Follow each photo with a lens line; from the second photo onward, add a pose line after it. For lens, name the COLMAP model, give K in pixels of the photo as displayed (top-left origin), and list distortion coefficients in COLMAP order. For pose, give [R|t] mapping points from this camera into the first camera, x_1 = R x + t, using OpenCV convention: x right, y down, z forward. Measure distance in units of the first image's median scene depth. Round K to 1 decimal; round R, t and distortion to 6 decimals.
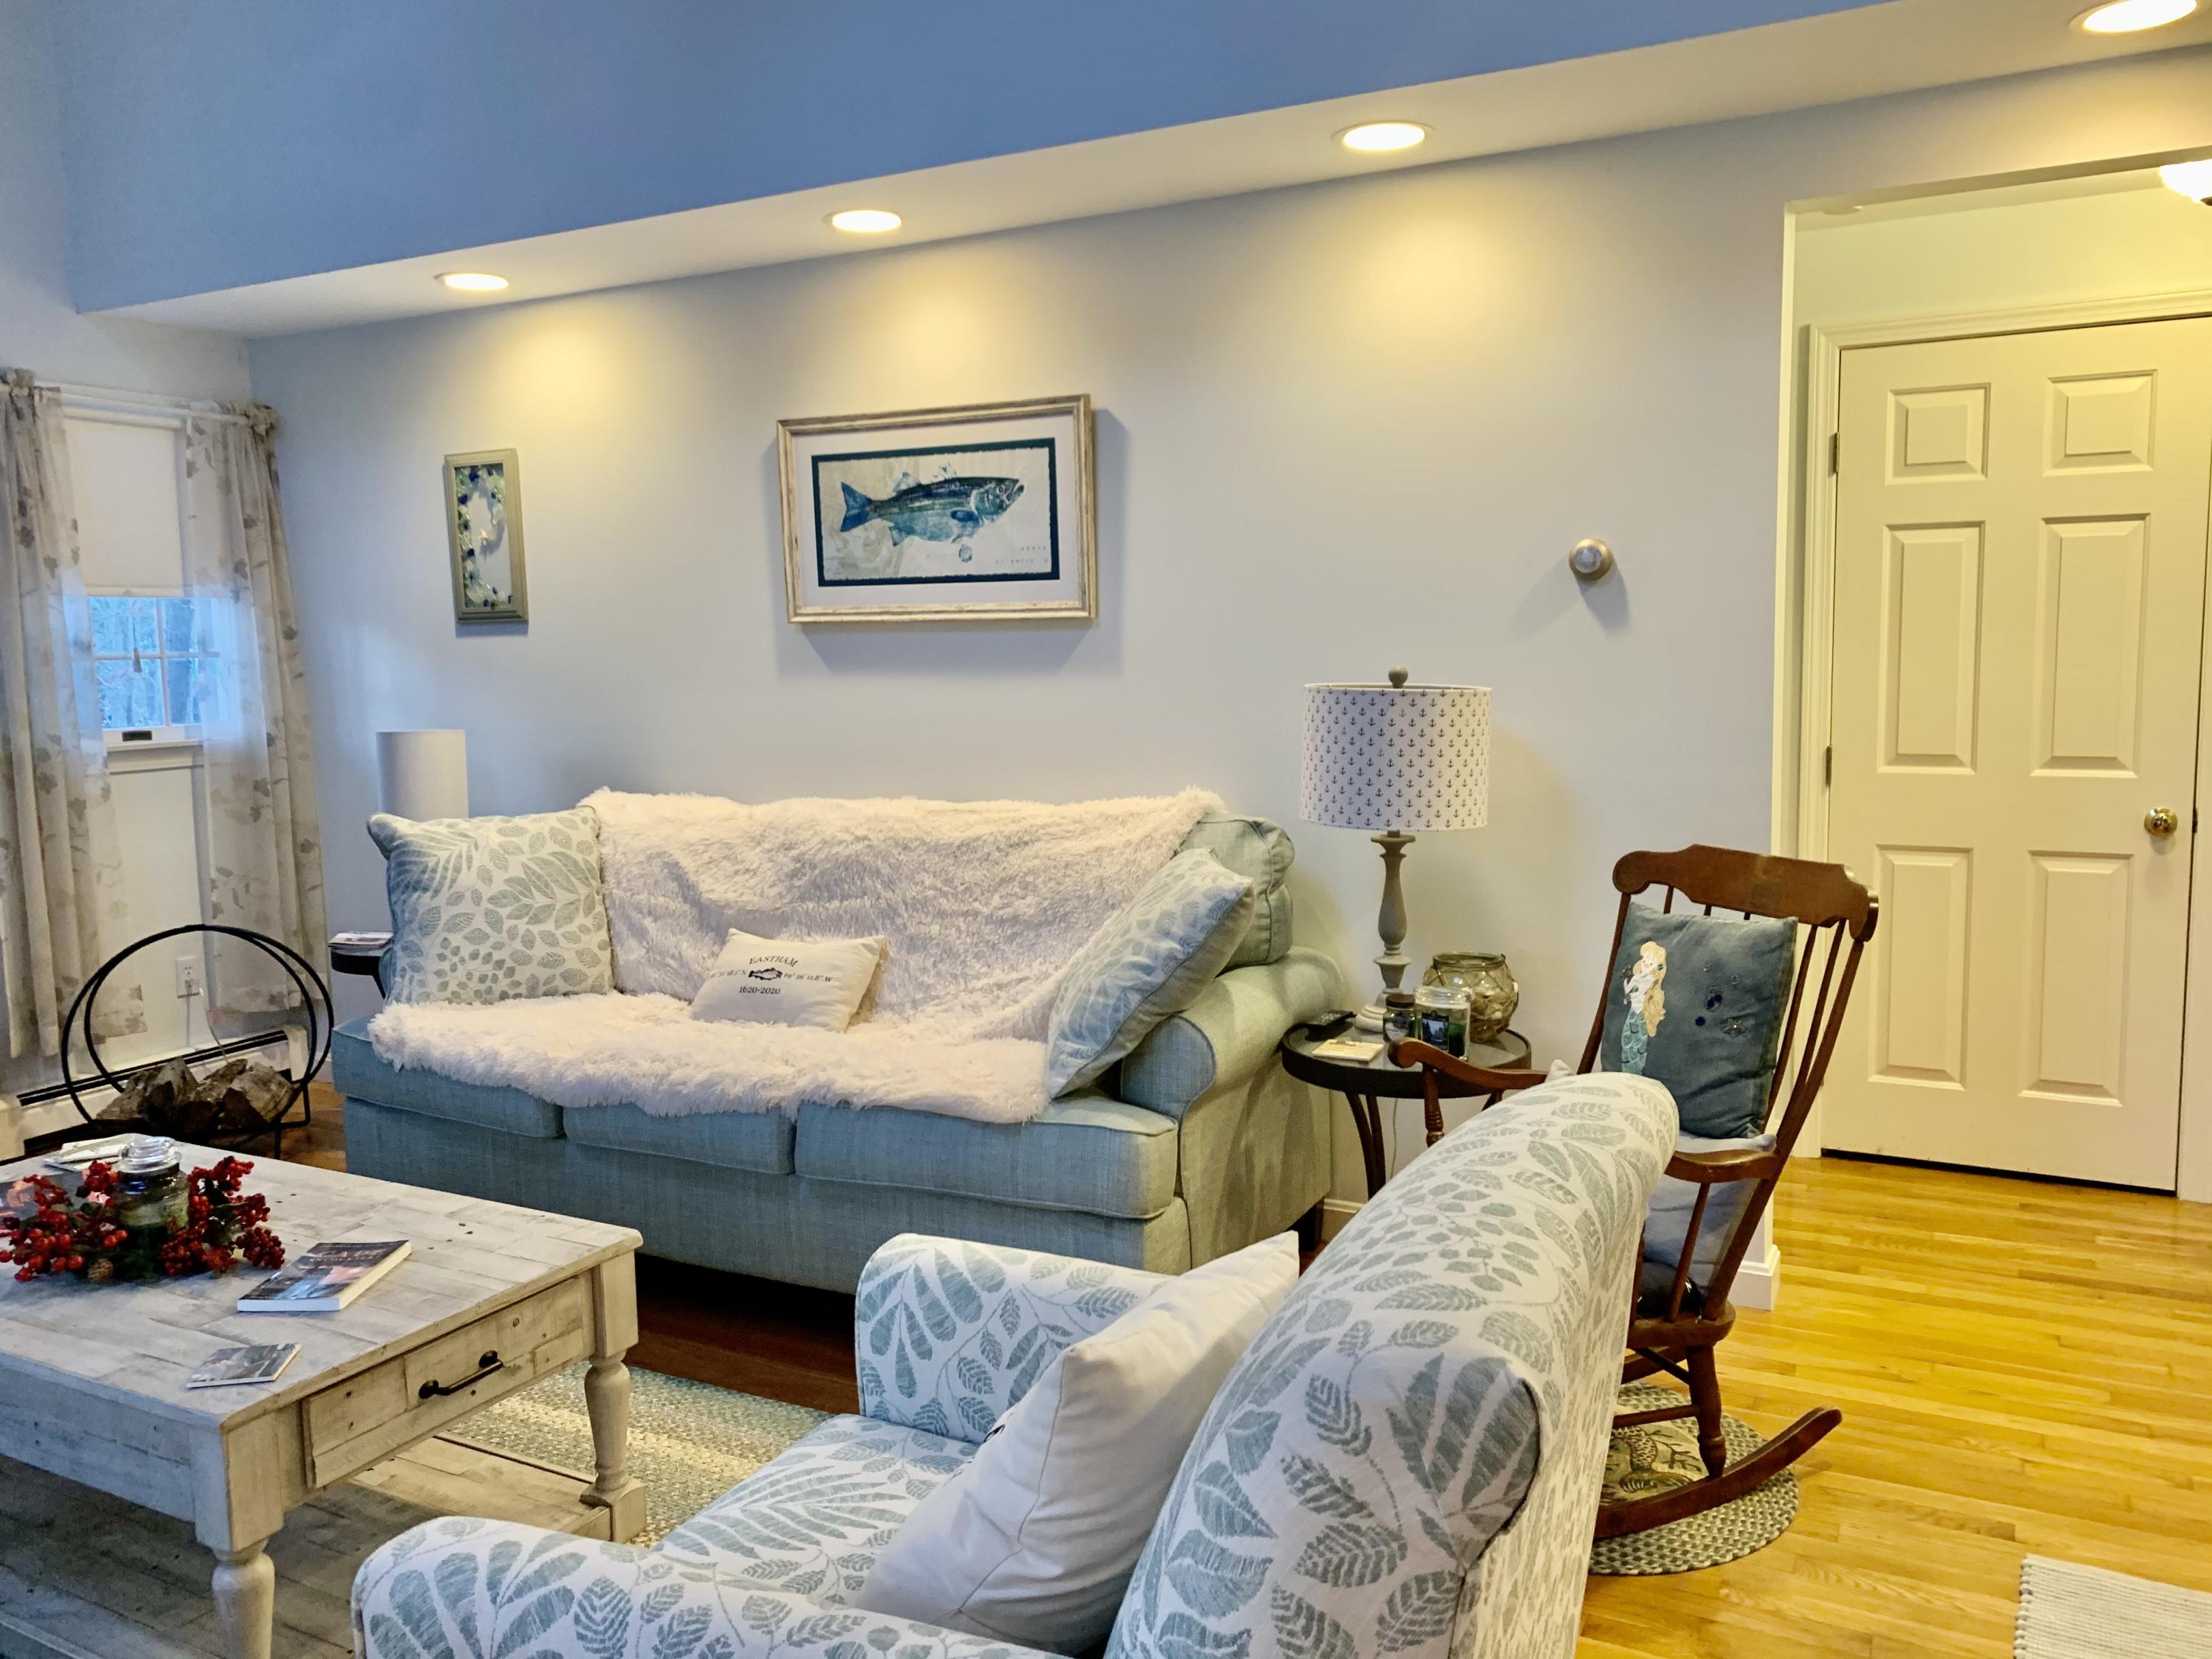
lens RADIAL K [[1669.4, 0, 1106.0], [0, 1669.4, 829.5], [0, 0, 1]] dist [0.020660, -0.050193]
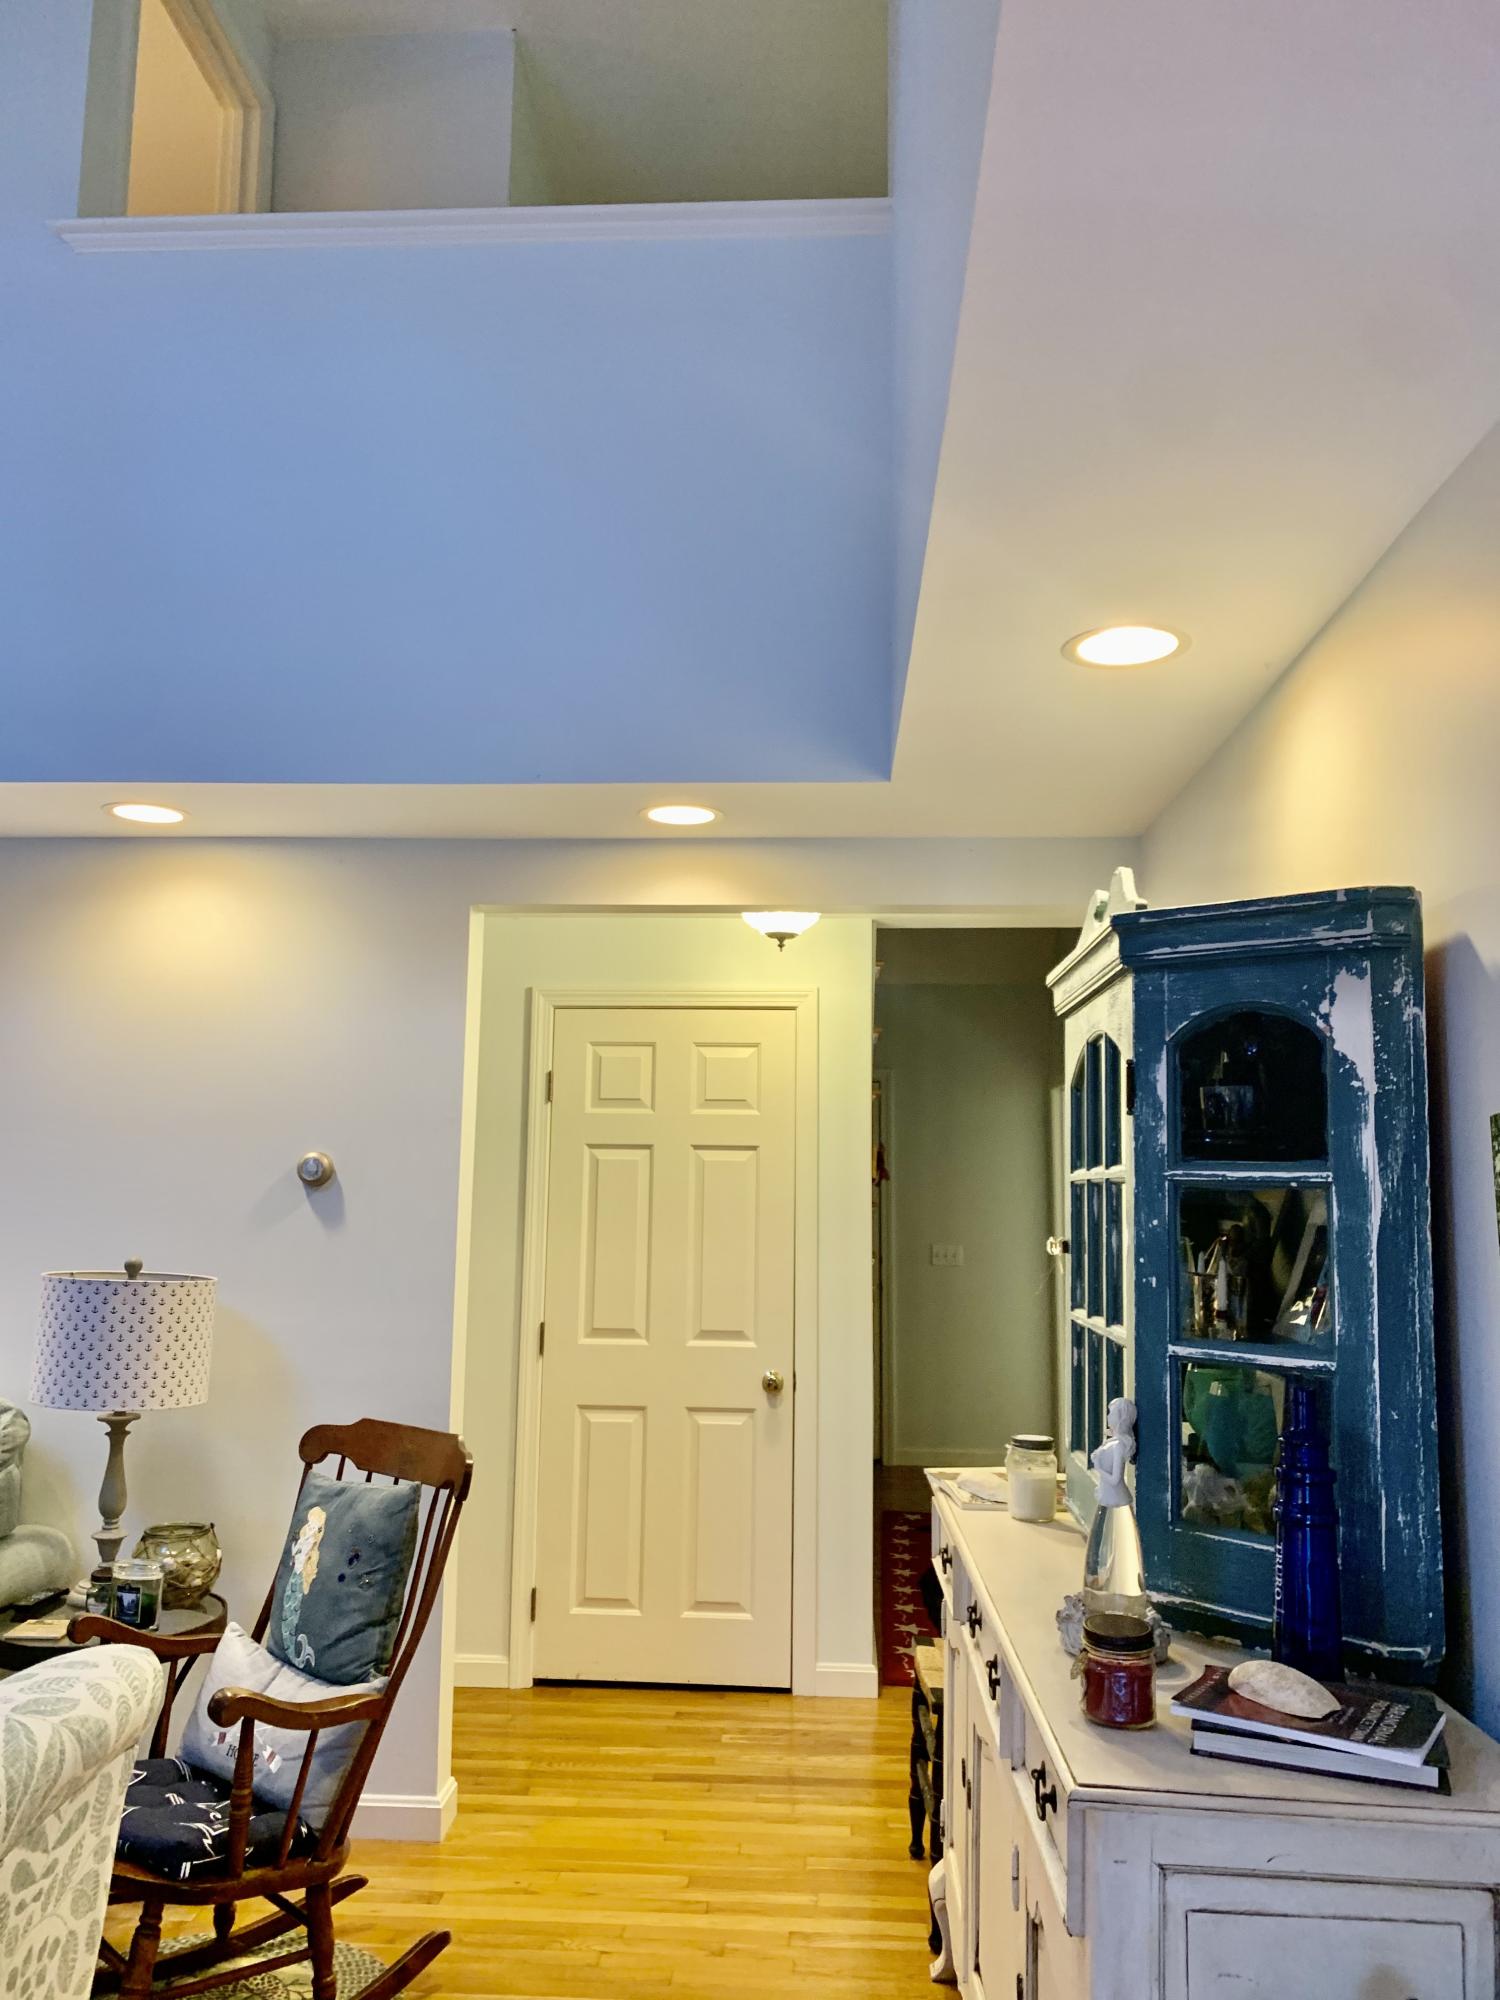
lens RADIAL K [[1520.7, 0, 750.0], [0, 1520.7, 1000.0], [0, 0, 1]] dist [0.009827, -0.003990]
pose [[0.901632, 0.085831, 0.423903, 0.092529], [0.018778, 0.971418, -0.236632, -0.014682], [-0.432097, 0.221315, 0.874249, -0.103262]]
